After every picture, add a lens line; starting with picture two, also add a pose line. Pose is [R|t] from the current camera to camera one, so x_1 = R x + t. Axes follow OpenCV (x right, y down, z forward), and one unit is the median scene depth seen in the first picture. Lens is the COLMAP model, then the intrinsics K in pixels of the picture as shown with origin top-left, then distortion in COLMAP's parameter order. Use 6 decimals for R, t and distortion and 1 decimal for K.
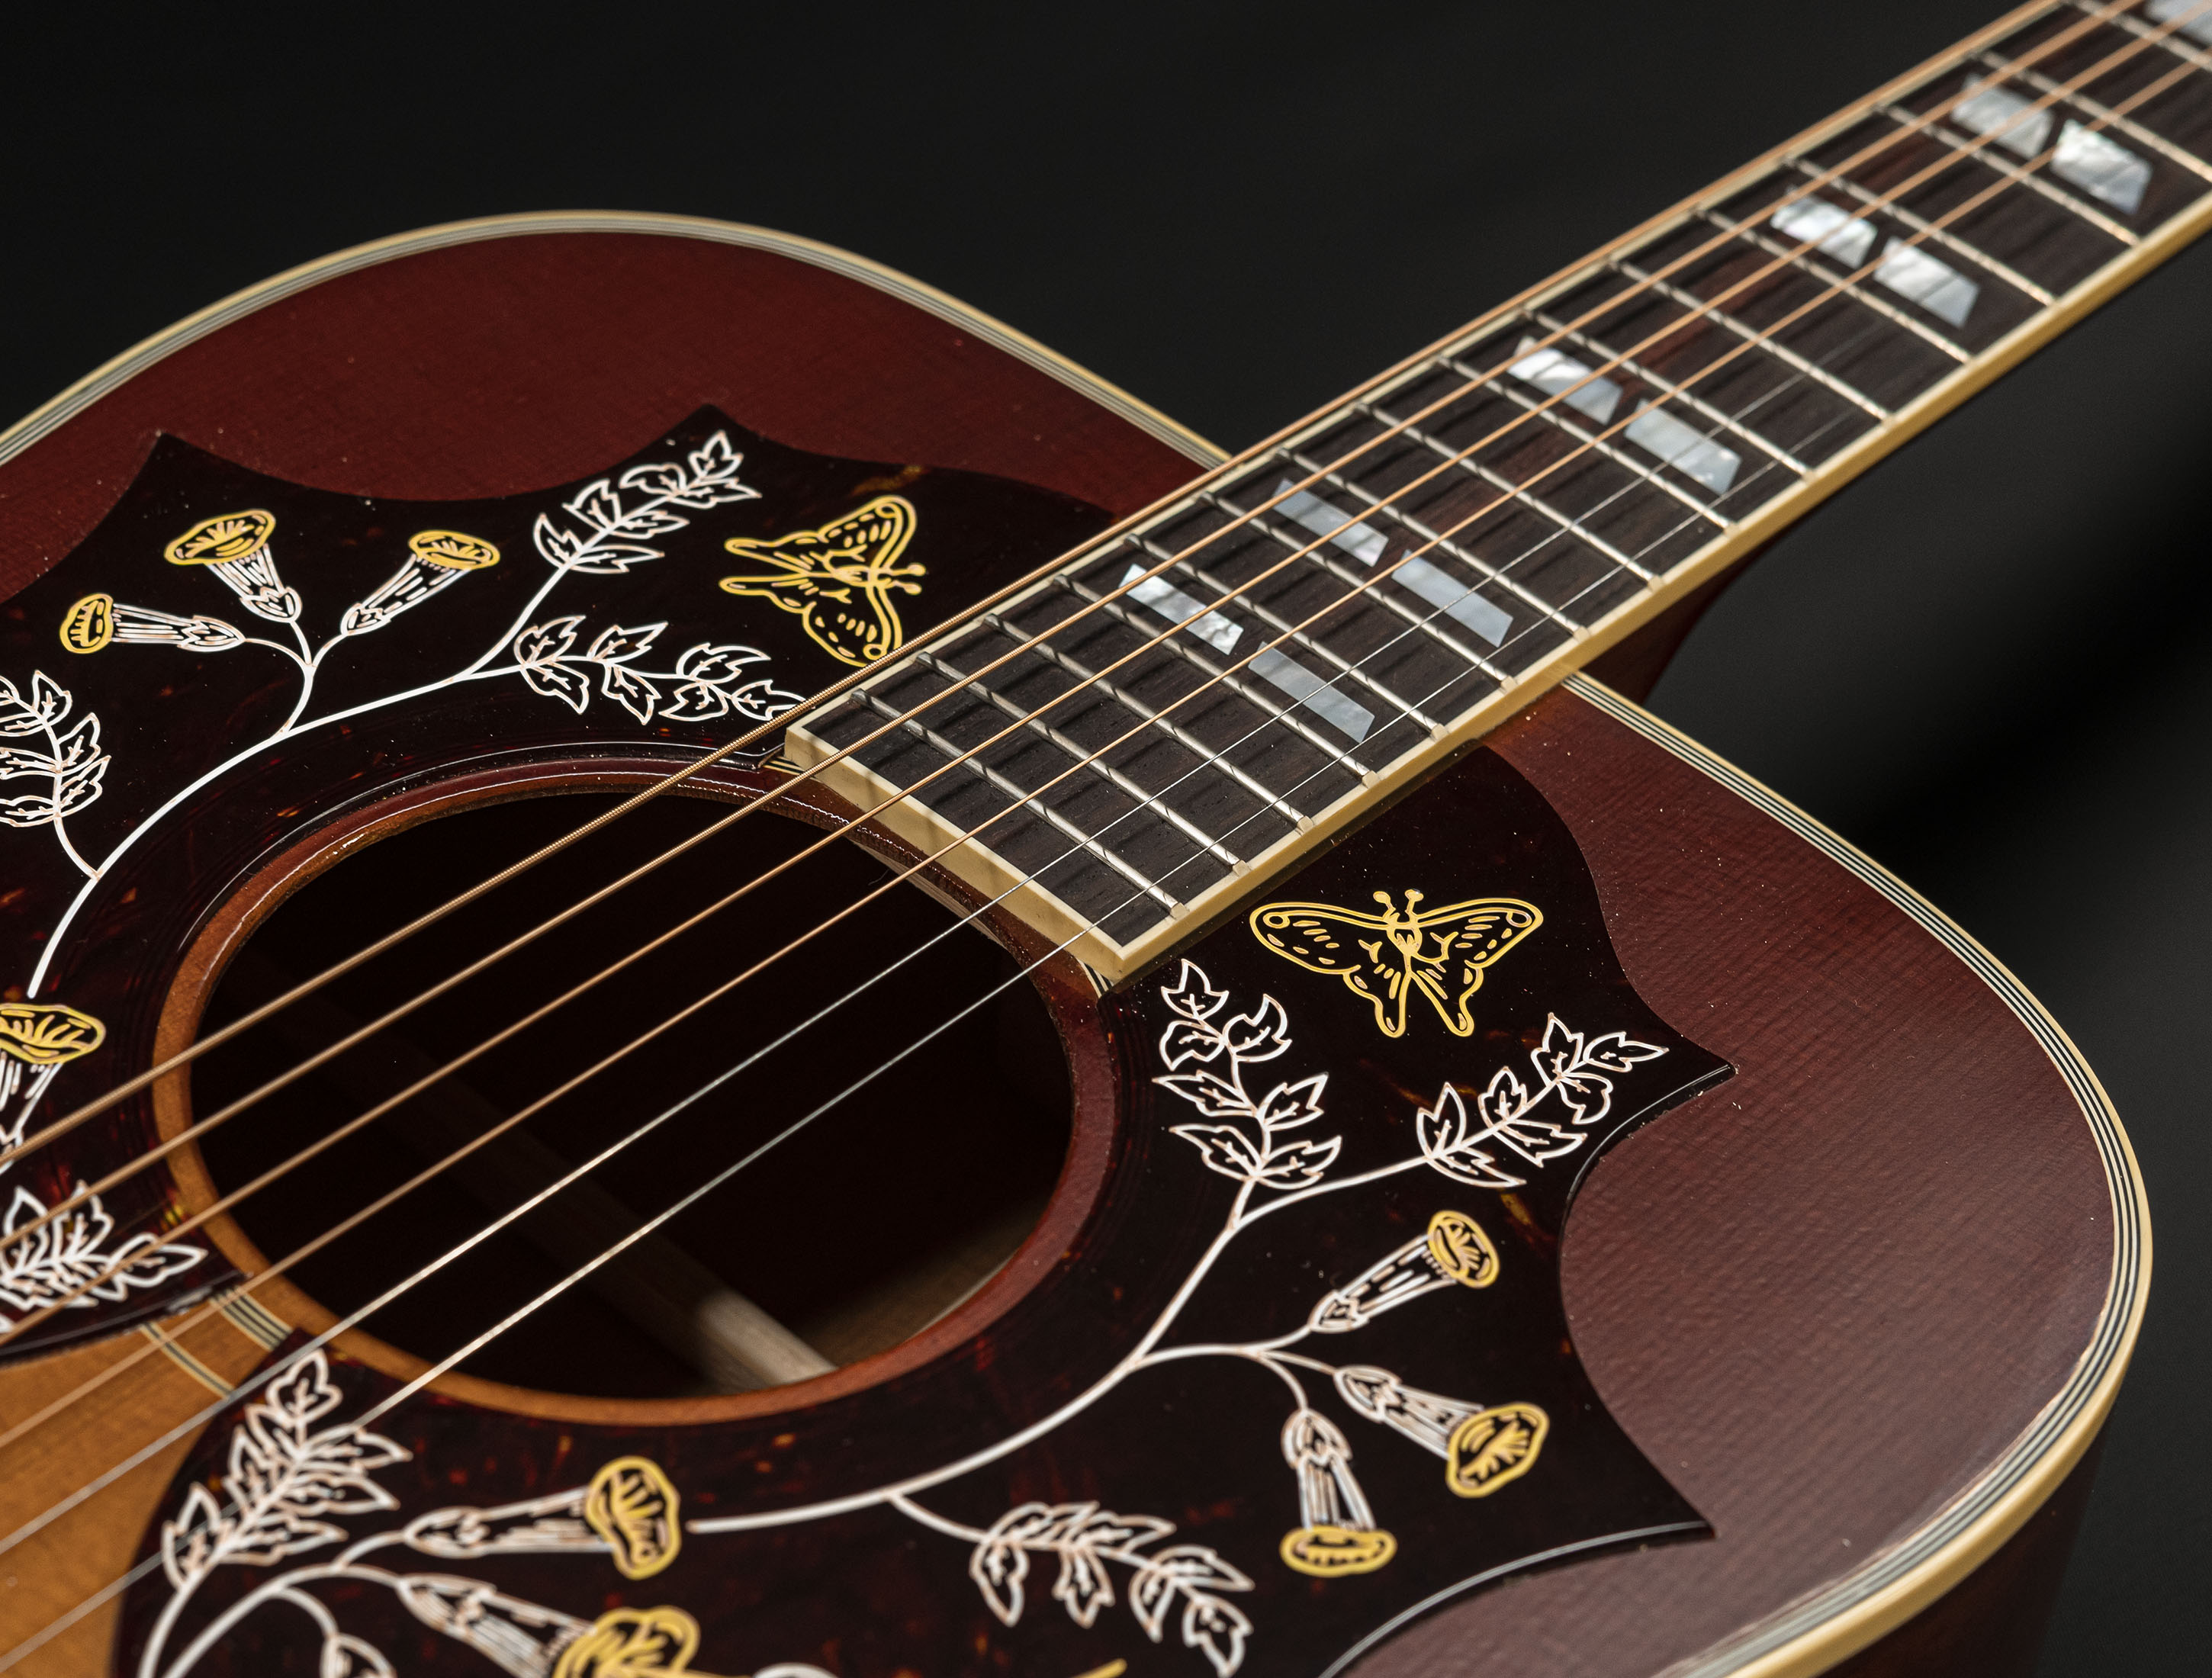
lens RADIAL K [[4952.3, 0, 1106.0], [0, 4952.3, 839.0], [0, 0, 1]] dist [-0.008652, -0.113480]
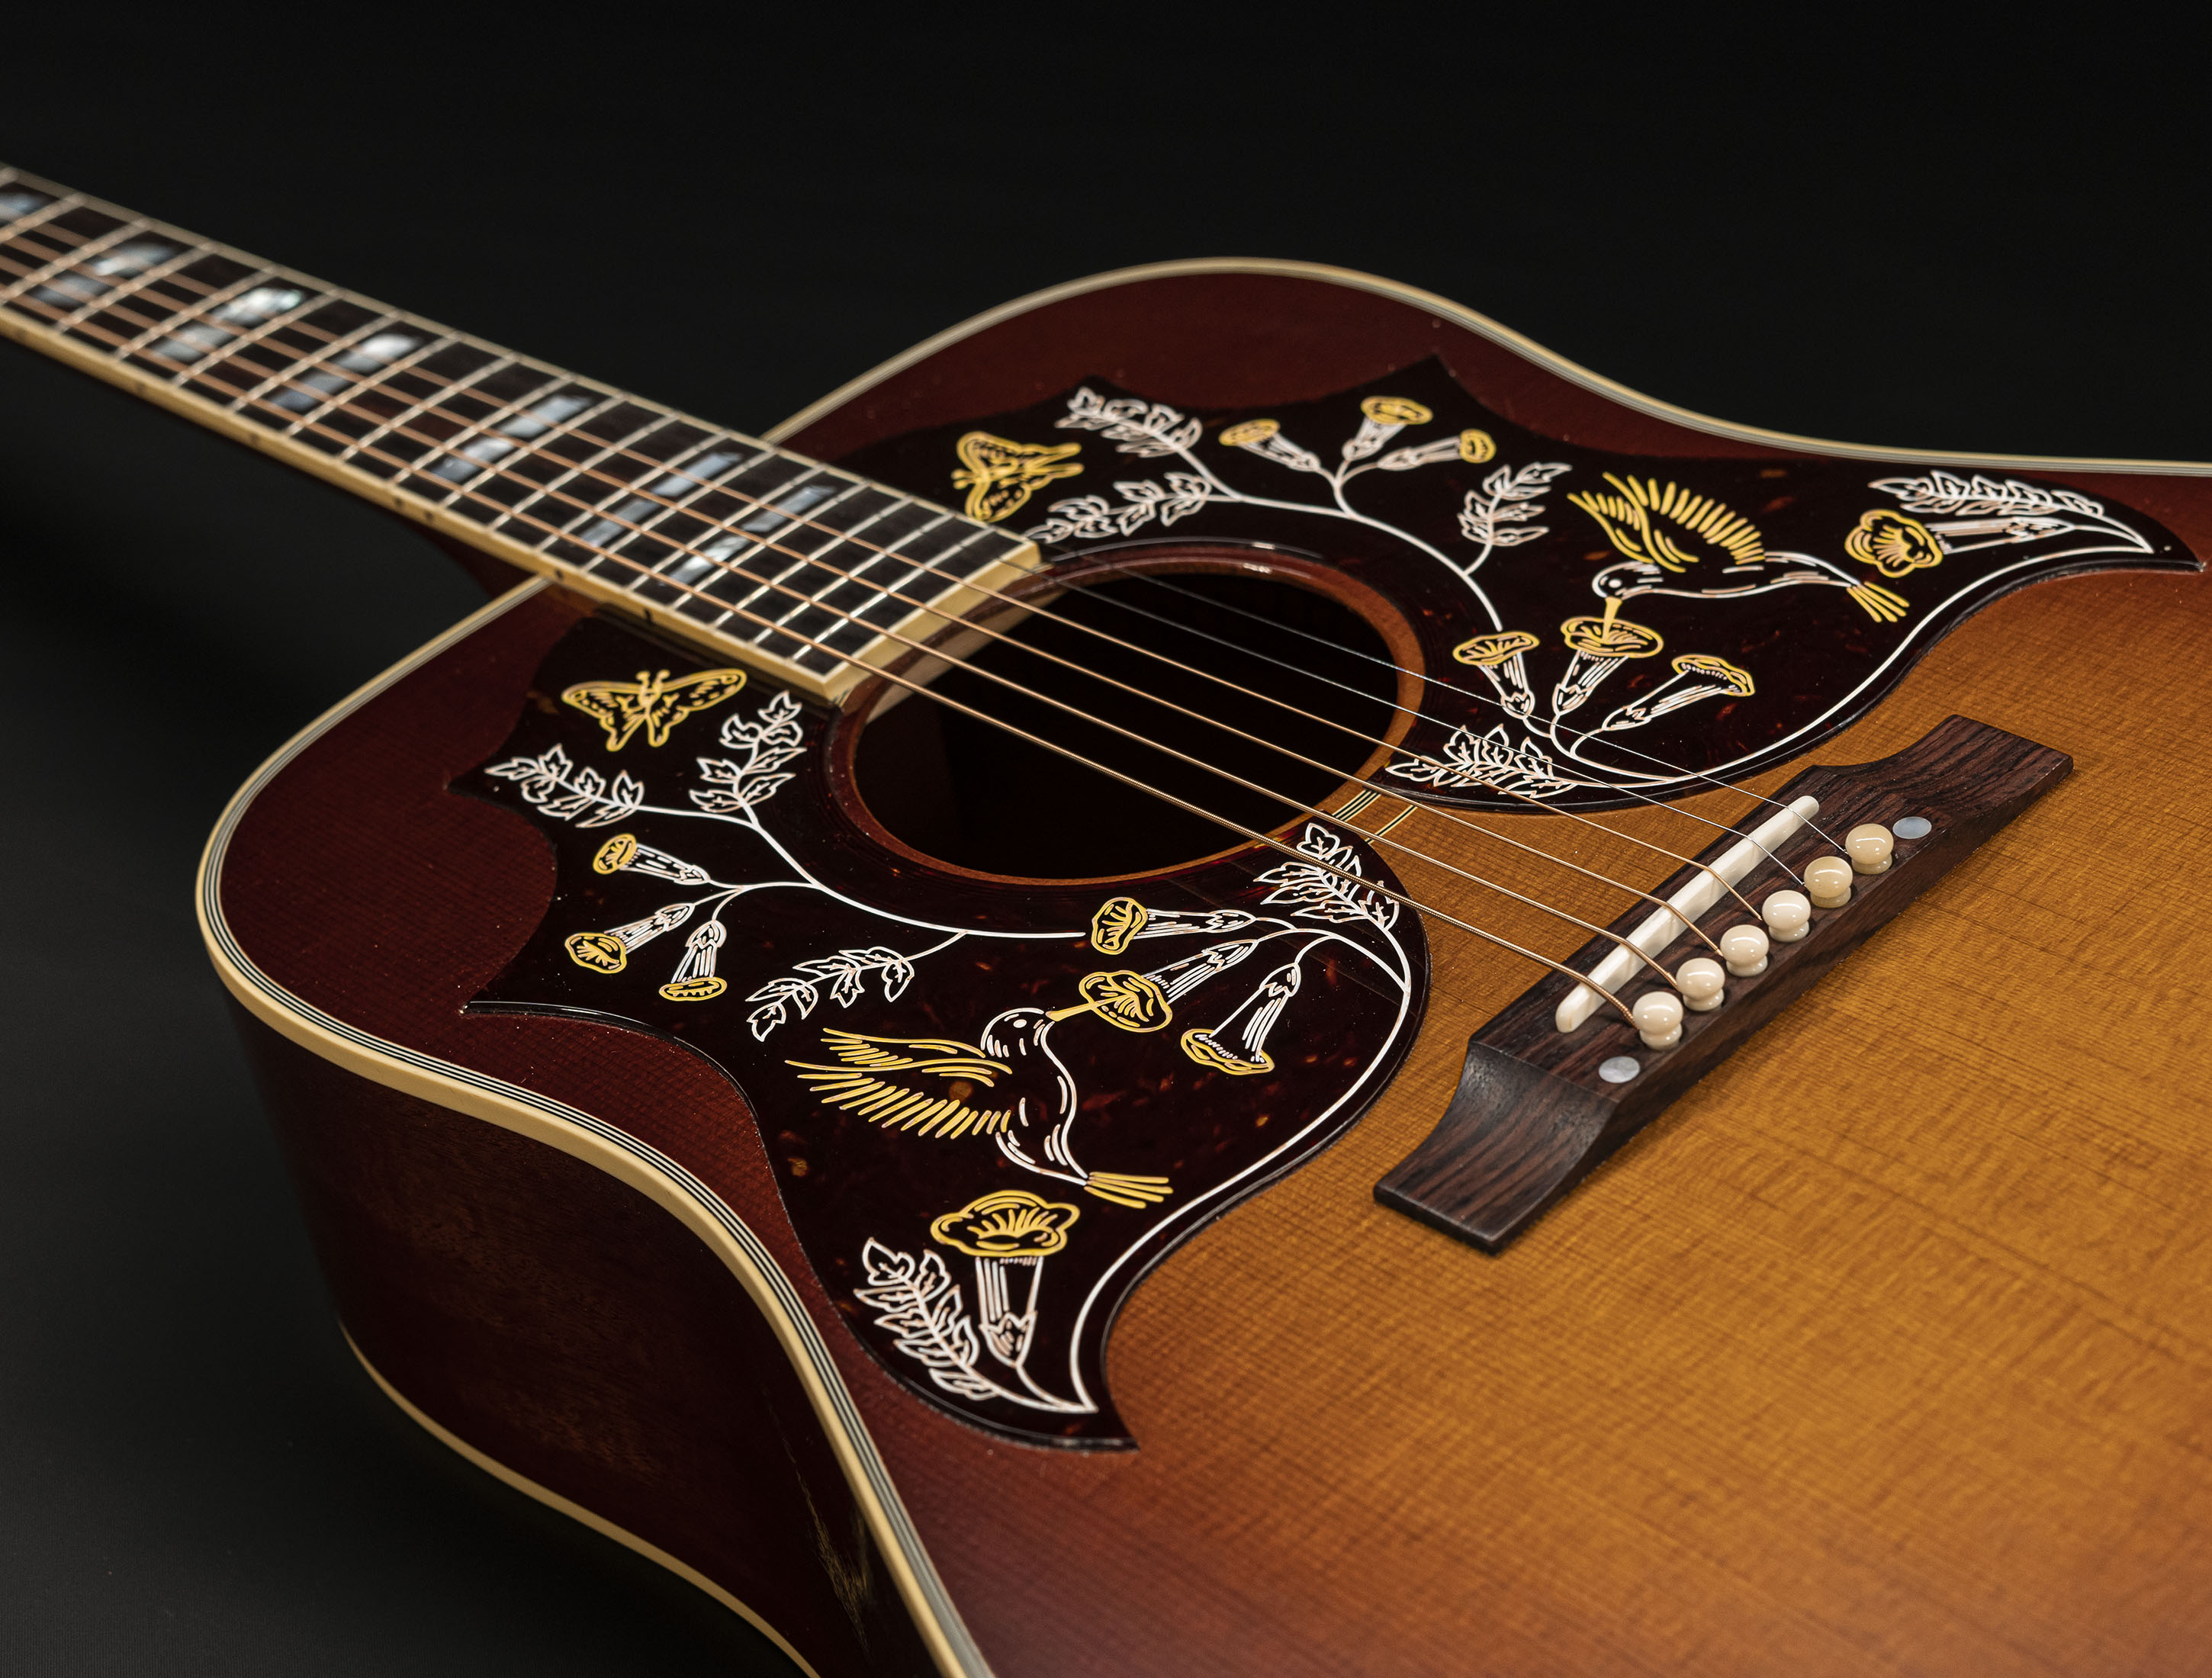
lens RADIAL K [[4325.0, 0, 1109.8], [0, 4325.0, 704.0], [0, 0, 1]] dist [0.004580, -0.093033]
pose [[0.034691, -0.633122, 0.773274, -1.143039], [0.776522, 0.504156, 0.377943, -0.473775], [-0.629135, 0.587353, 0.509123, 0.283098]]
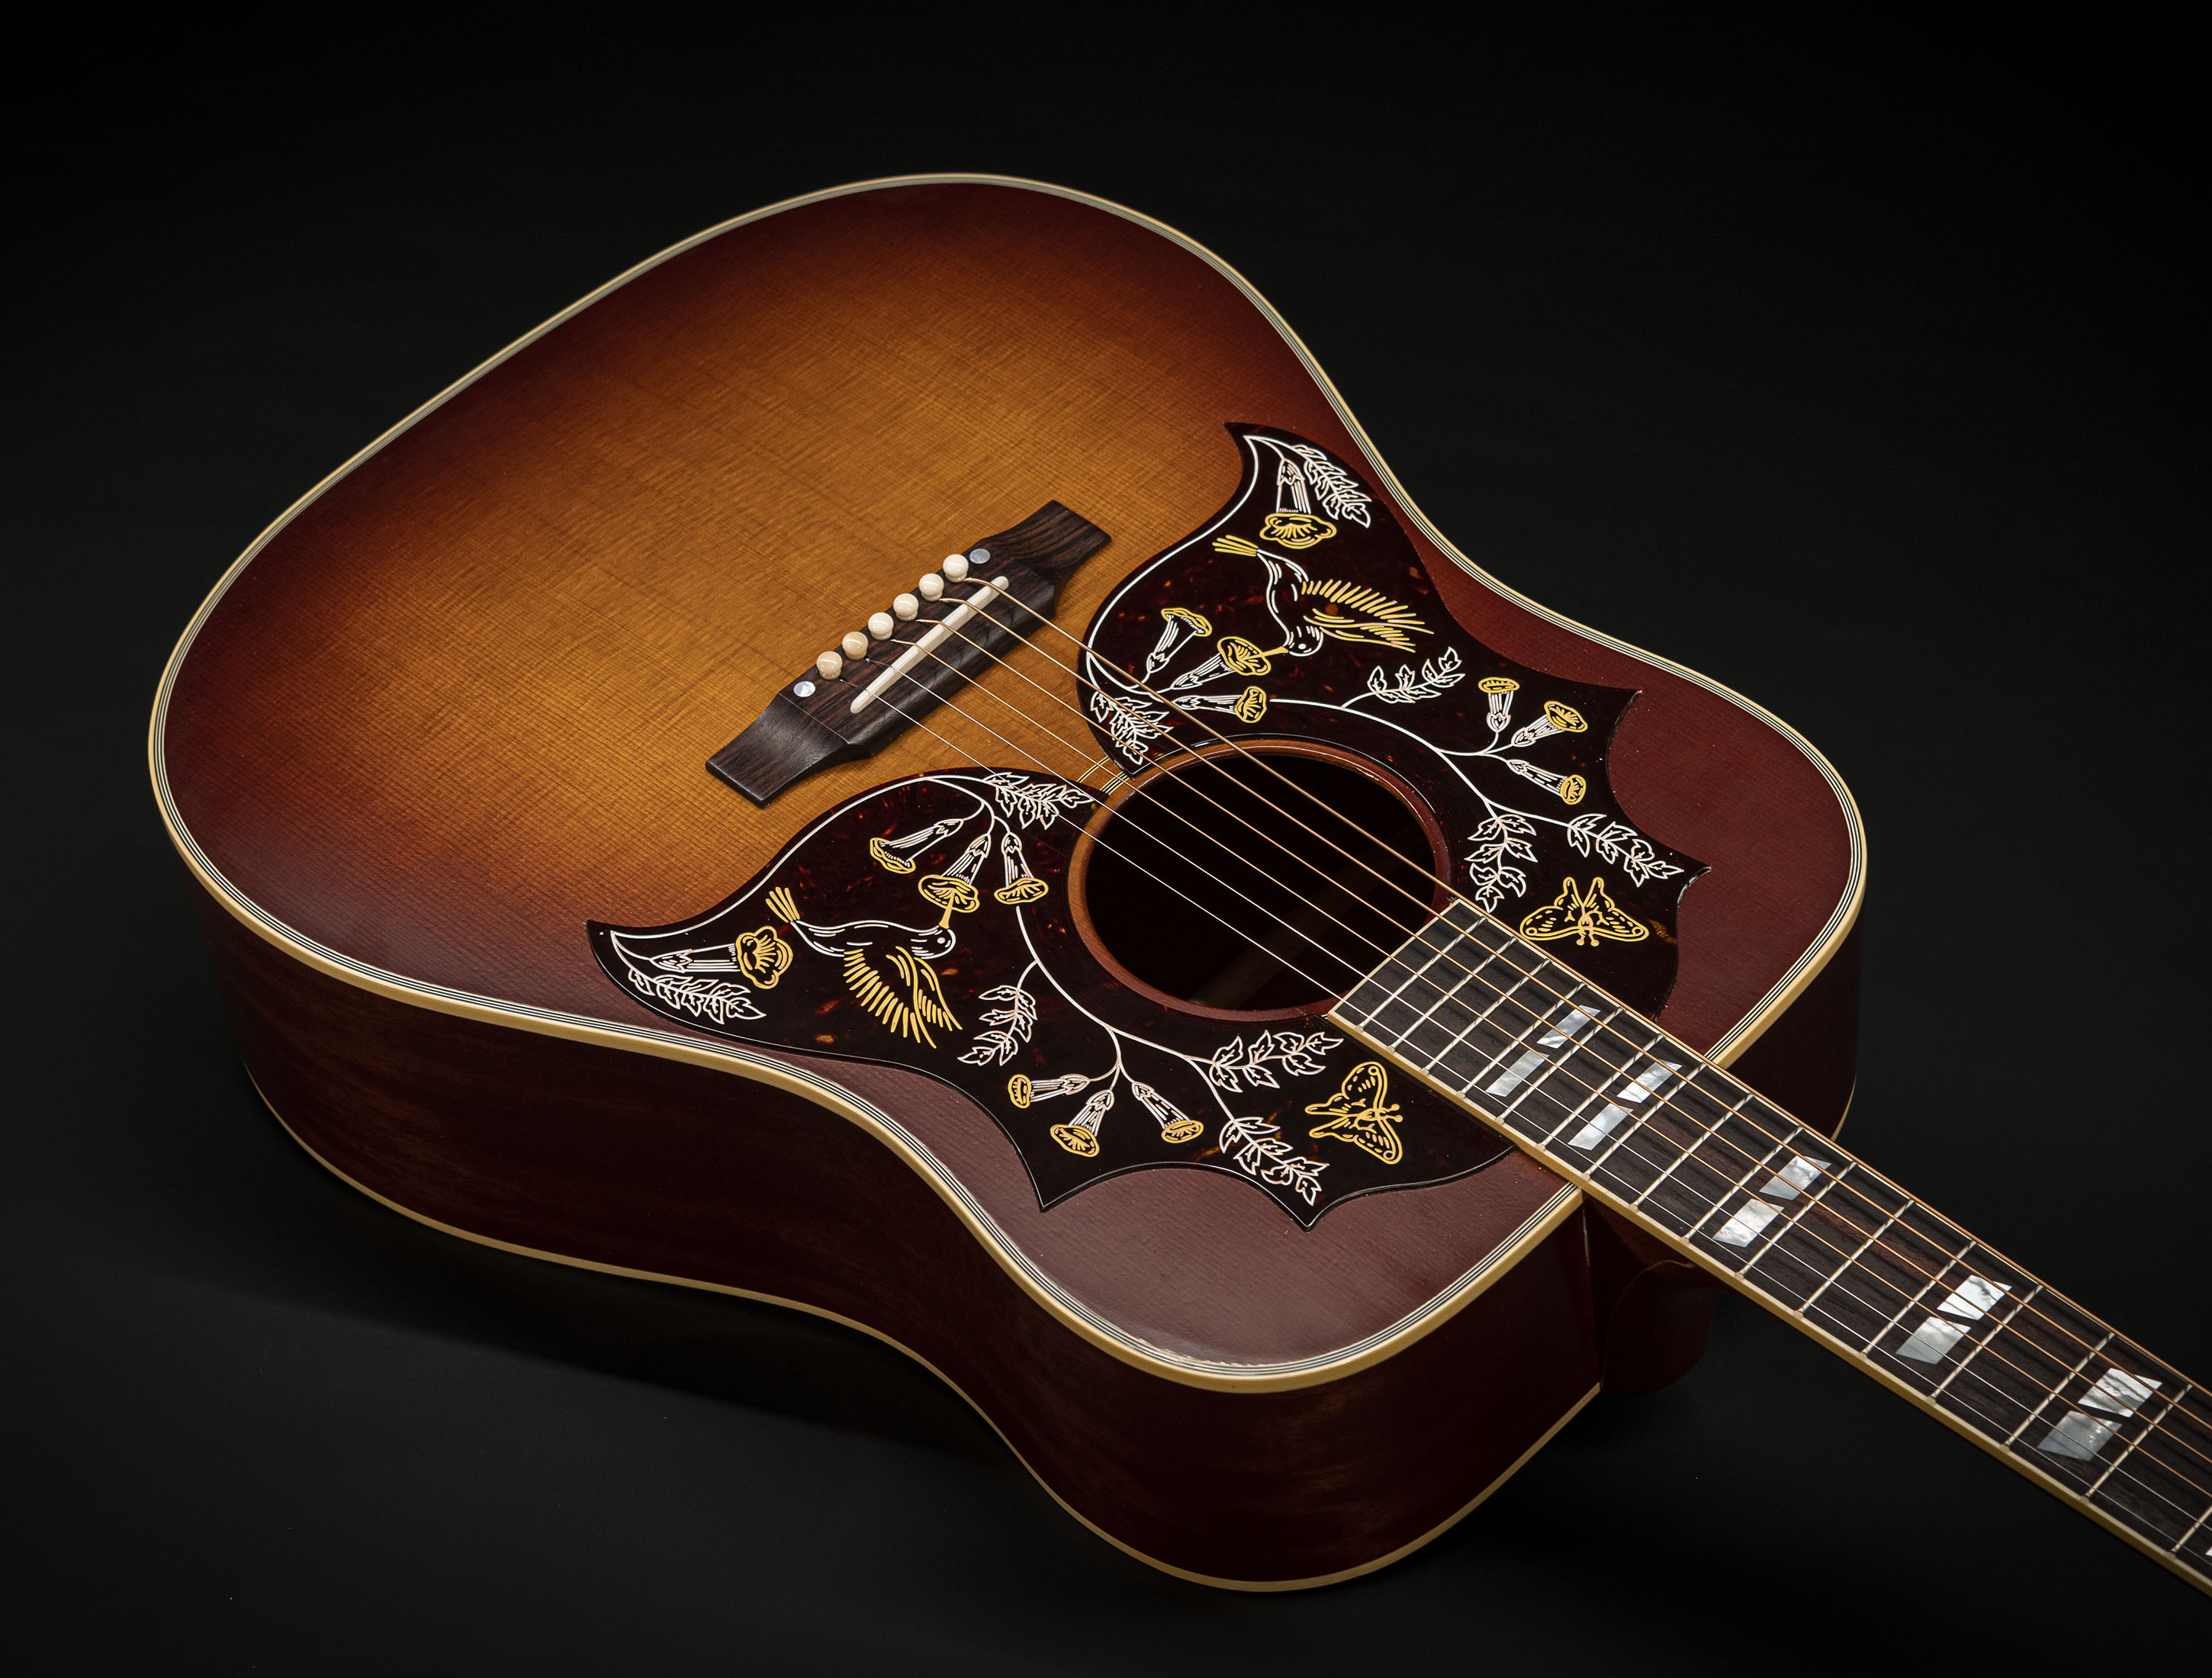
lens RADIAL K [[4723.7, 0, 1073.2], [0, 4723.7, 836.8], [0, 0, 1]] dist [-0.019172, 0.063685]
pose [[-0.033672, 0.669943, -0.741649, 1.631323], [-0.606149, 0.576322, 0.548120, -1.191943], [0.794638, 0.468006, 0.386679, -0.012336]]
